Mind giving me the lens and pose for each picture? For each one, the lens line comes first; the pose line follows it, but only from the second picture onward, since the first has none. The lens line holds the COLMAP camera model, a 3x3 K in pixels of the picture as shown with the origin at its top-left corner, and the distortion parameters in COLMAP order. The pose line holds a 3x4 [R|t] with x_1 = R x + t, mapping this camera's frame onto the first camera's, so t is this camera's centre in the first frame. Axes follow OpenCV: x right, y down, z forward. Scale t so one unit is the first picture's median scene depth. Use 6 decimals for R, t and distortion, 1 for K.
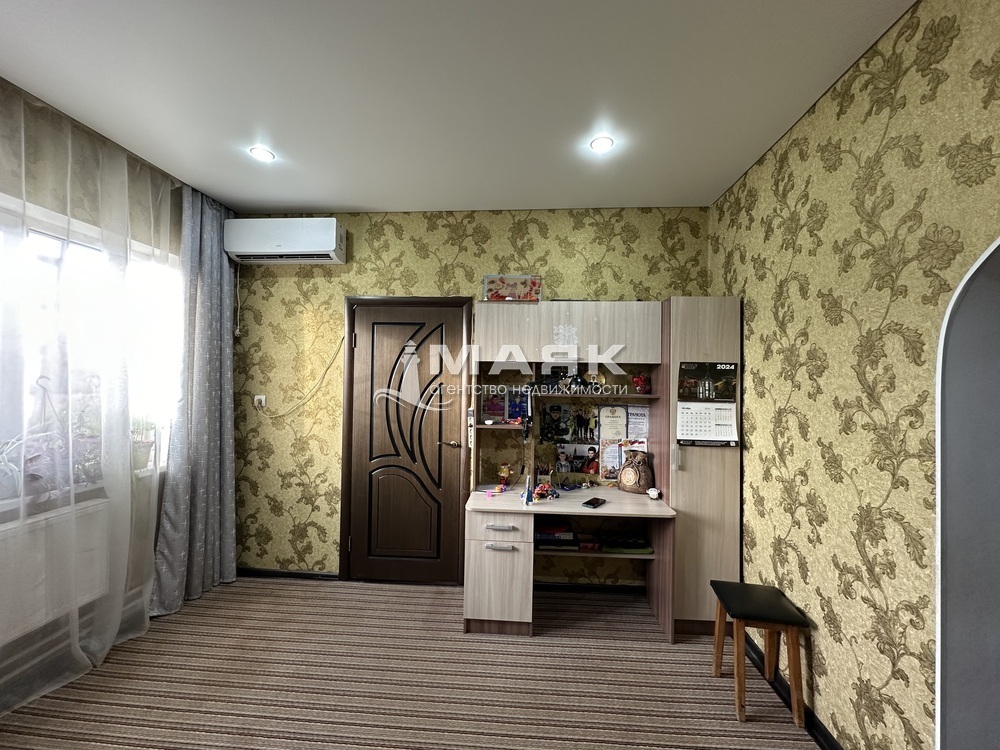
lens RADIAL K [[398.2, 0, 500.0], [0, 398.2, 375.0], [0, 0, 1]] dist [-0.002040, 0.000481]
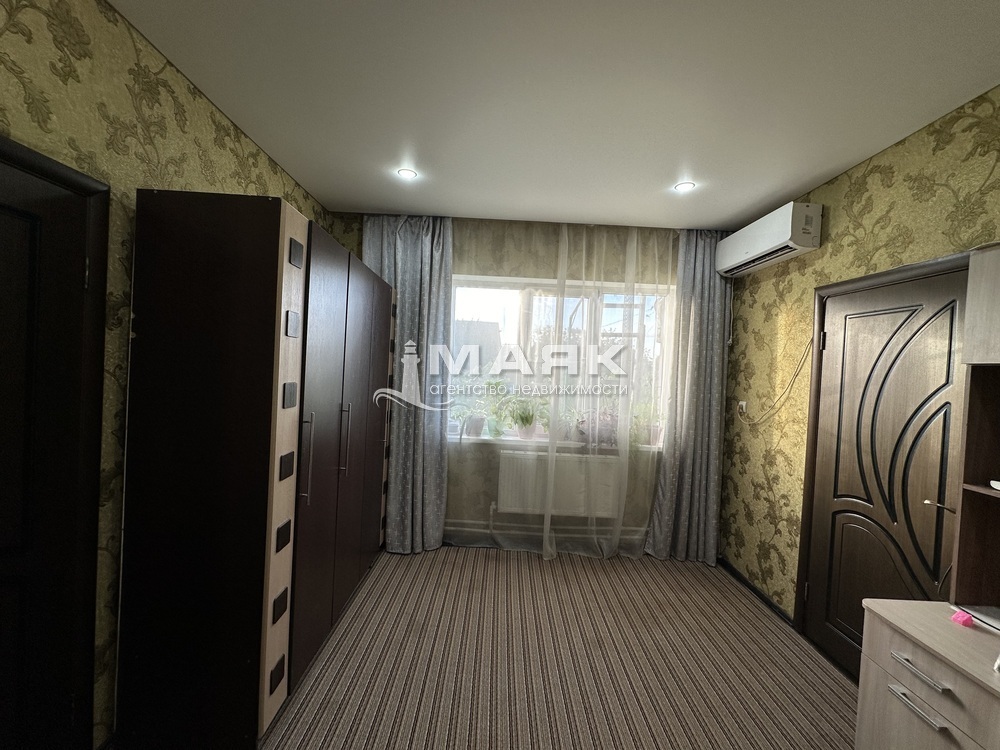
lens RADIAL K [[398.2, 0, 500.0], [0, 398.2, 375.0], [0, 0, 1]] dist [-0.002040, 0.000481]
pose [[0.075861, 0.007859, -0.997087, 0.379306], [-0.031215, 0.999498, 0.005503, -0.003005], [0.996630, 0.030707, 0.076068, 0.298105]]
